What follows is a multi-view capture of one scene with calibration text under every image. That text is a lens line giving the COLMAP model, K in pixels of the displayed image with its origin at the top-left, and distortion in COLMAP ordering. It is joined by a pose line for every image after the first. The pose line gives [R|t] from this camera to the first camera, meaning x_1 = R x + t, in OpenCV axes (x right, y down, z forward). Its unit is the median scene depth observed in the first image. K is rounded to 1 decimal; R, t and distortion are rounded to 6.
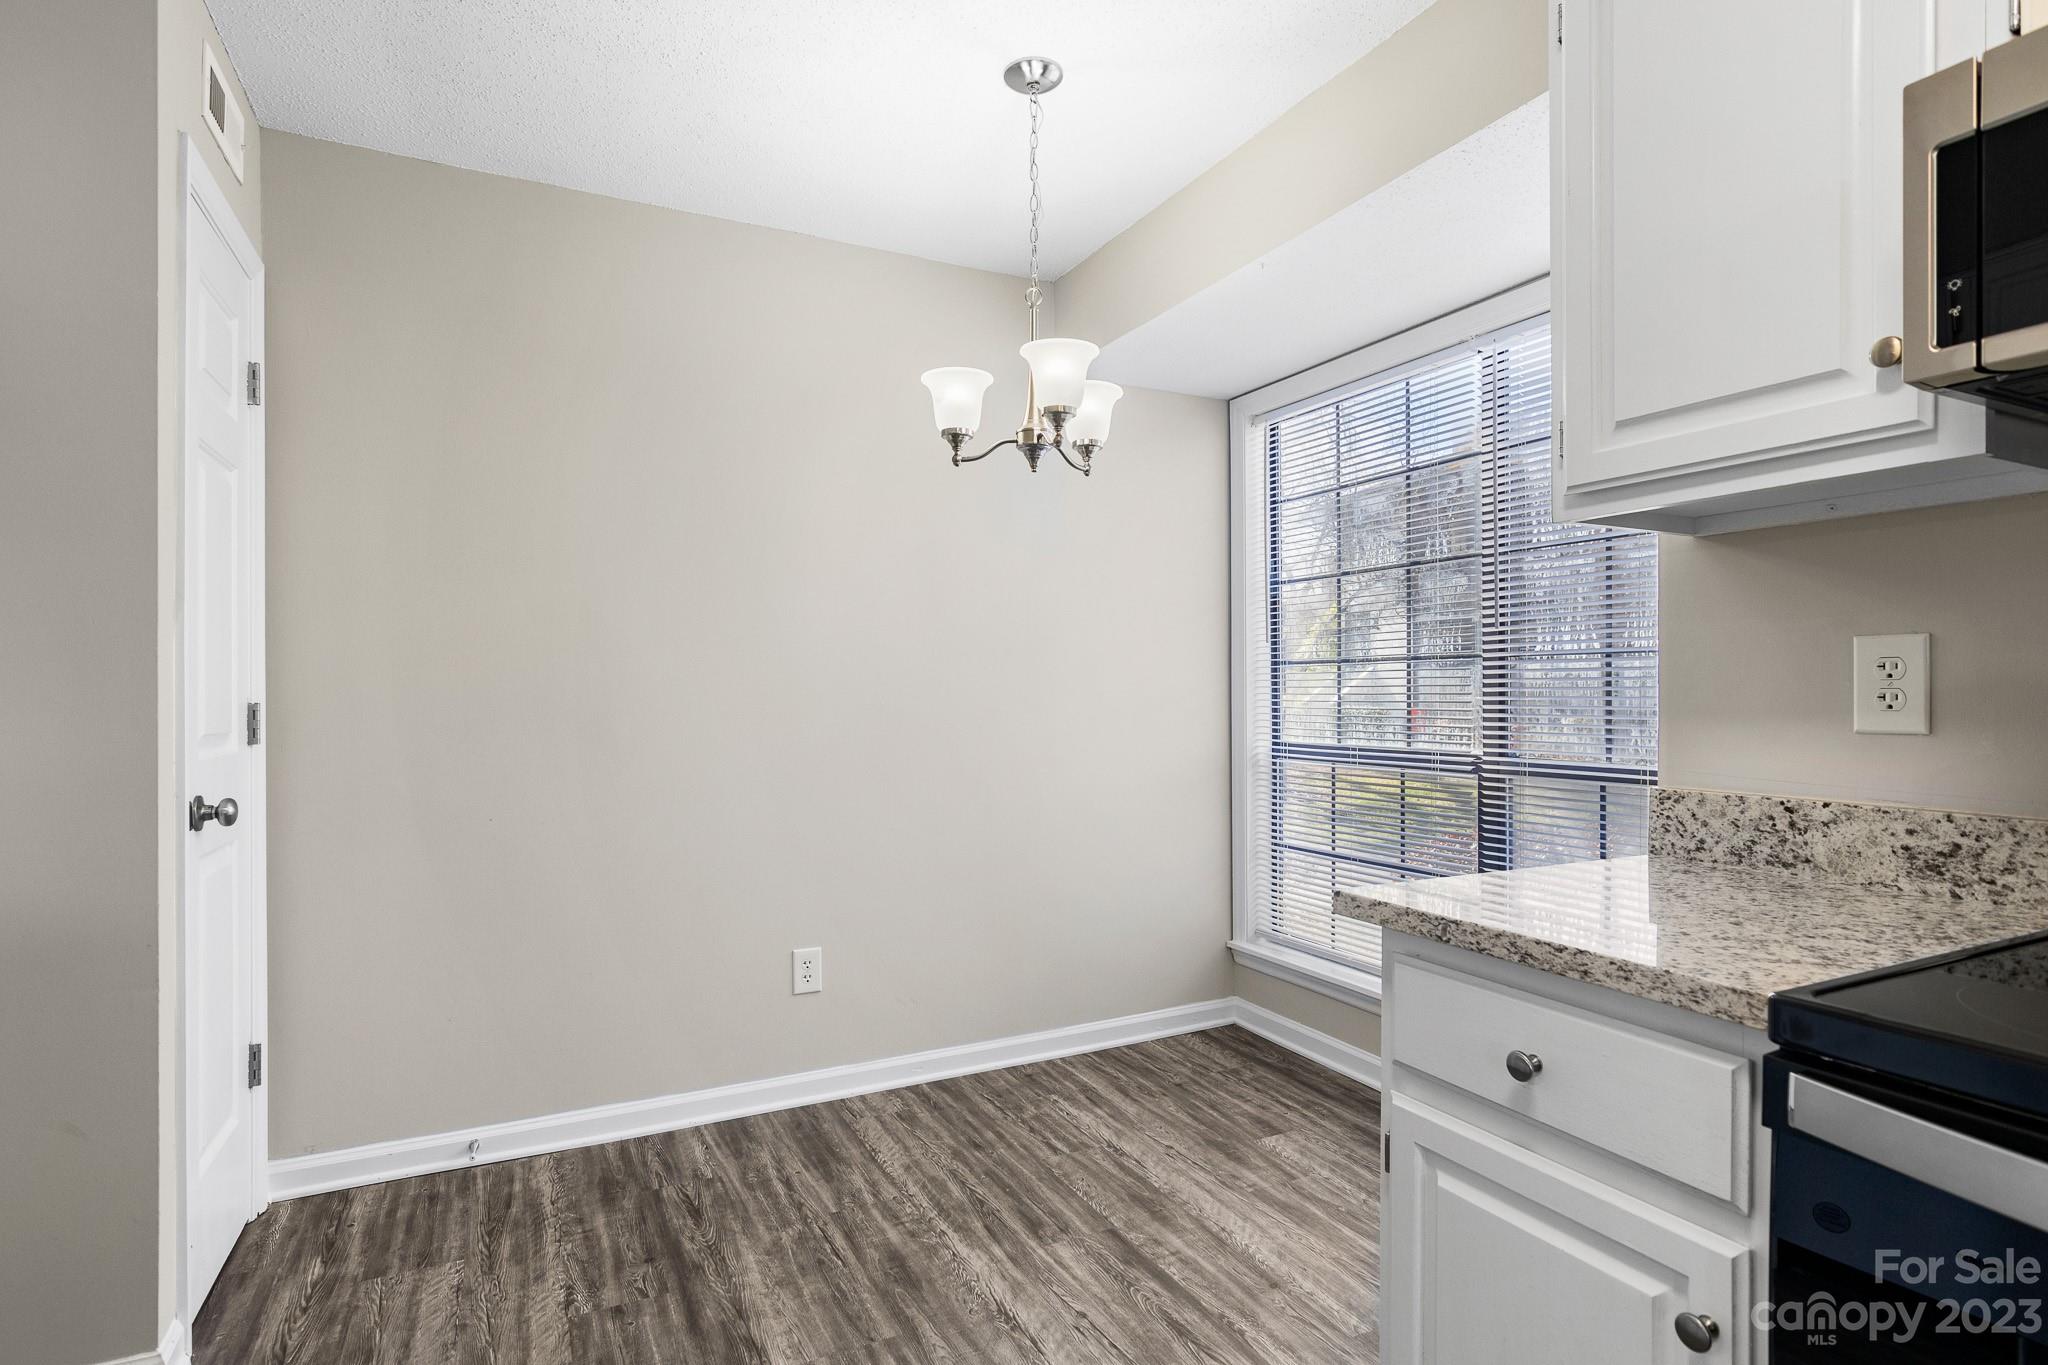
lens RADIAL K [[1046.2, 0, 1021.4], [0, 1046.2, 693.4], [0, 0, 1]] dist [-0.004652, 0.004057]
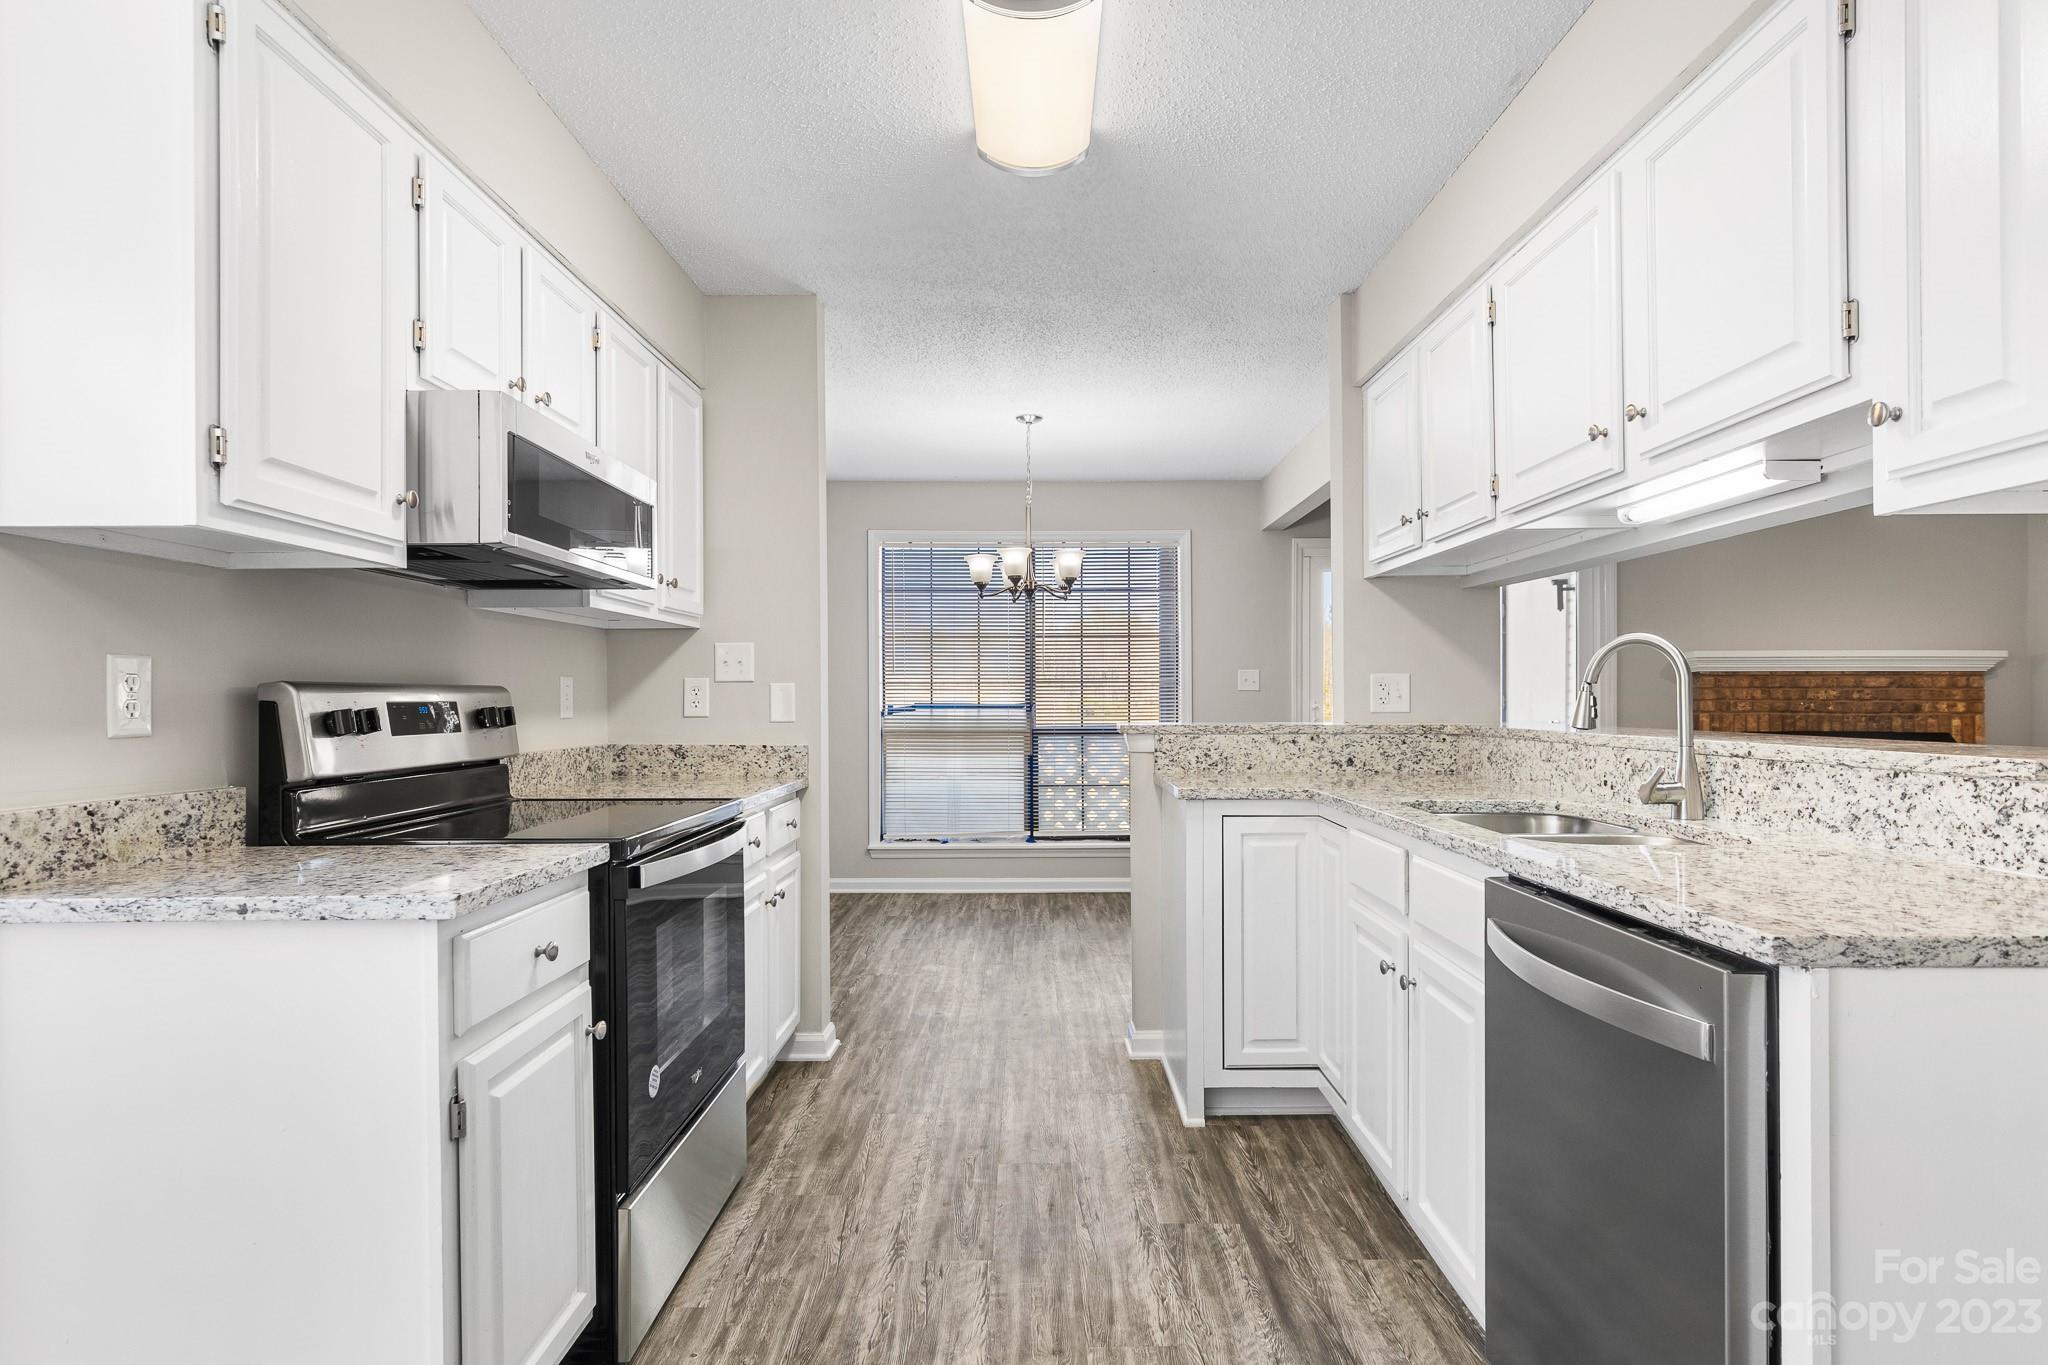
lens RADIAL K [[1046.2, 0, 1022.3], [0, 1046.2, 689.2], [0, 0, 1]] dist [-0.004652, 0.004057]
pose [[-0.891255, 0.009745, 0.453397, -0.575730], [0.006309, 0.999939, -0.009091, 0.000367], [-0.453458, -0.005241, -0.891262, 1.461577]]
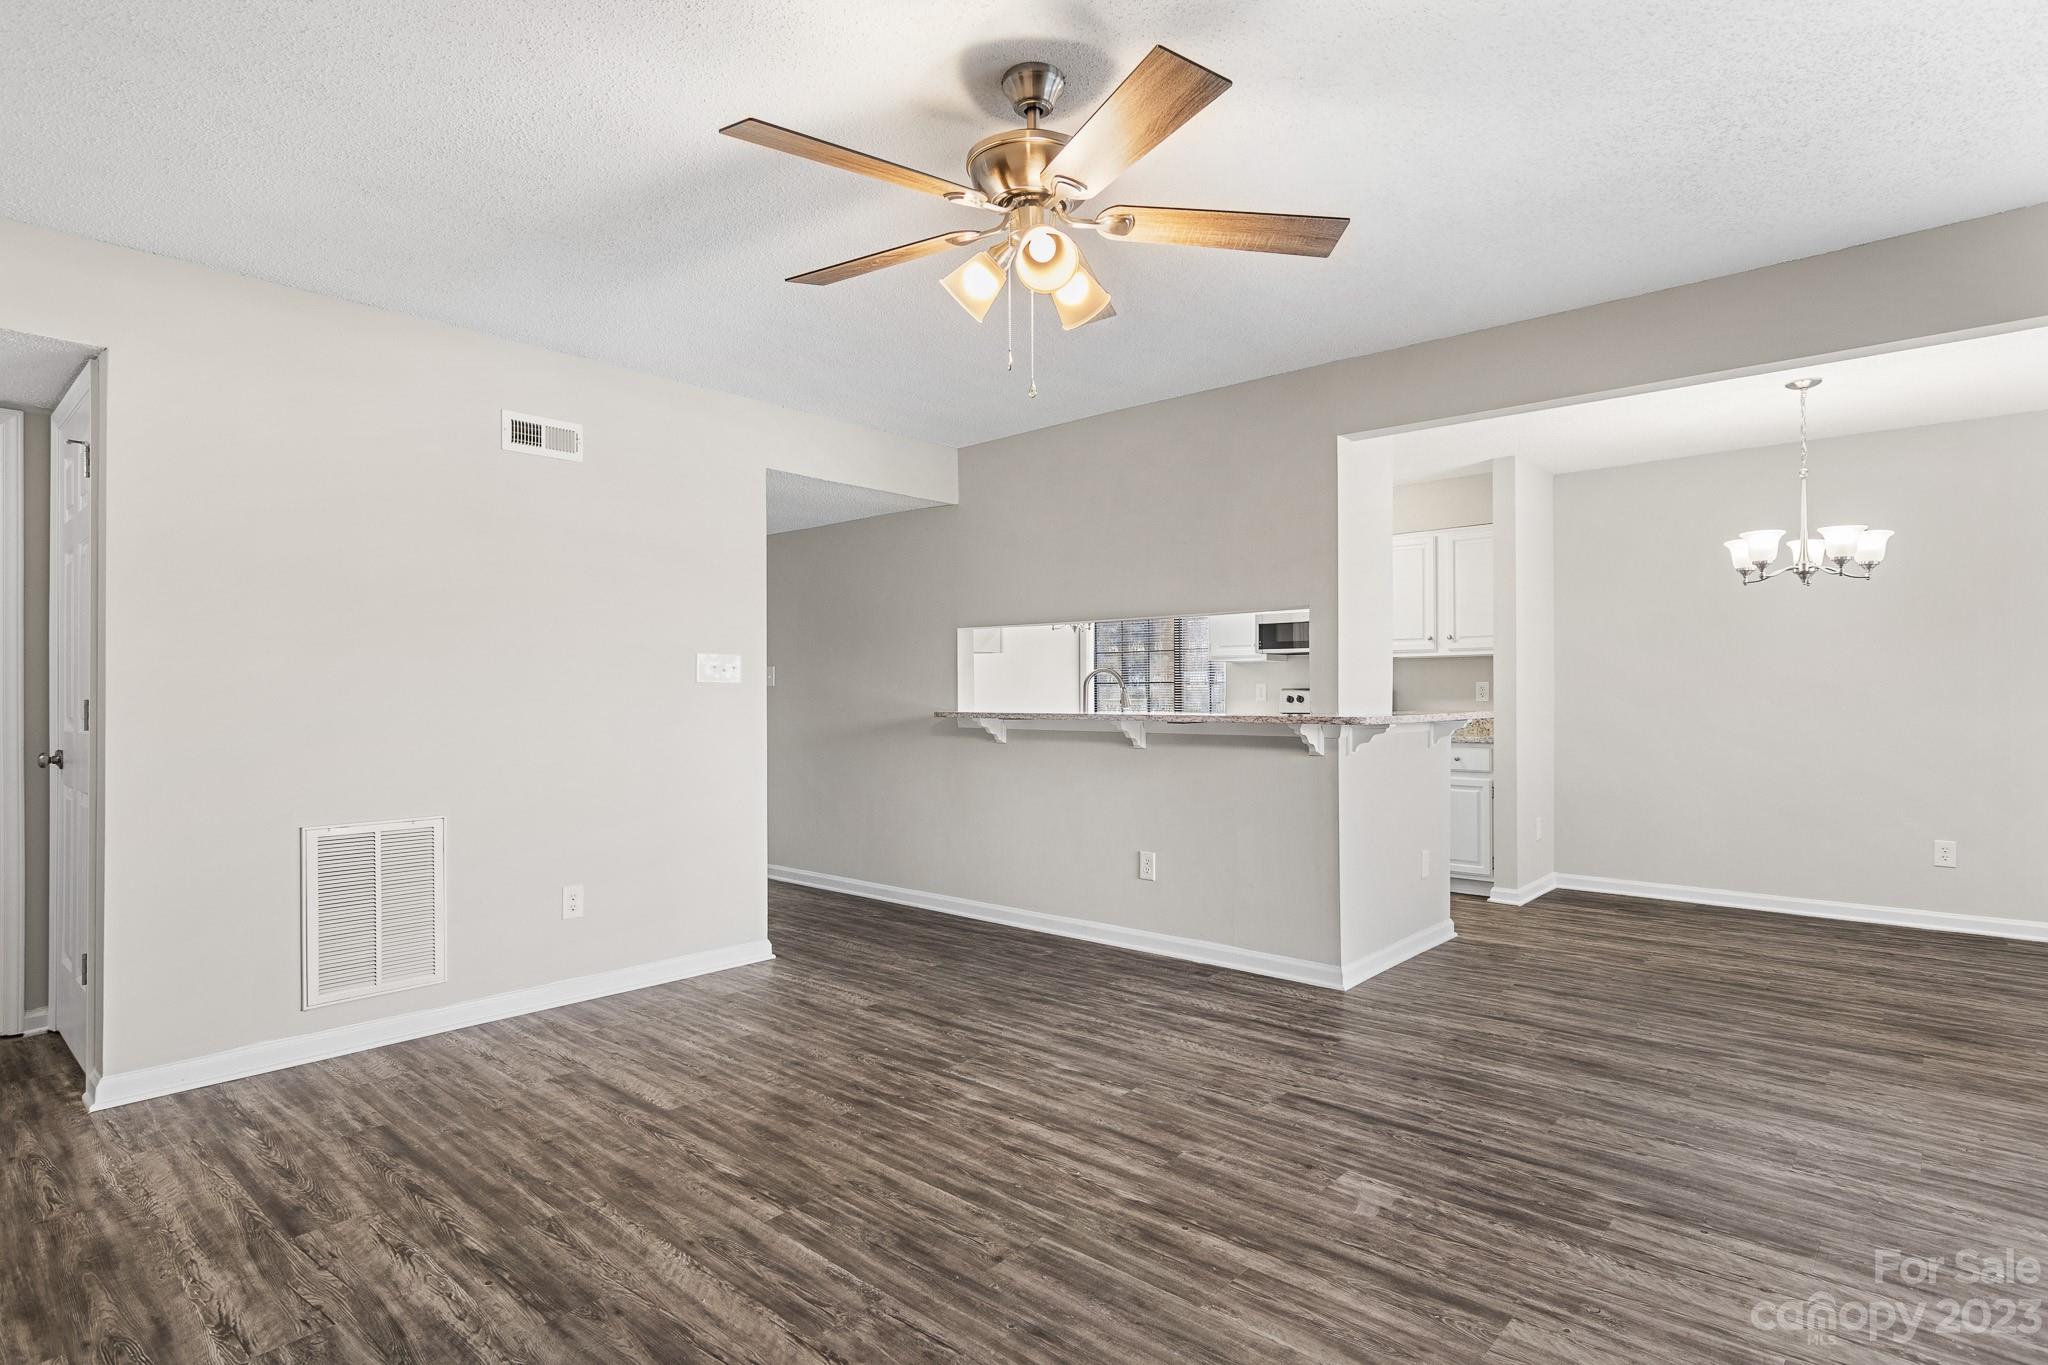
lens RADIAL K [[1046.2, 0, 1027.3], [0, 1046.2, 685.7], [0, 0, 1]] dist [-0.004652, 0.004057]
pose [[0.929715, 0.003881, 0.368260, -2.260364], [0.000218, 0.999938, -0.011089, 0.015682], [-0.368281, 0.010390, 0.929657, -3.510774]]
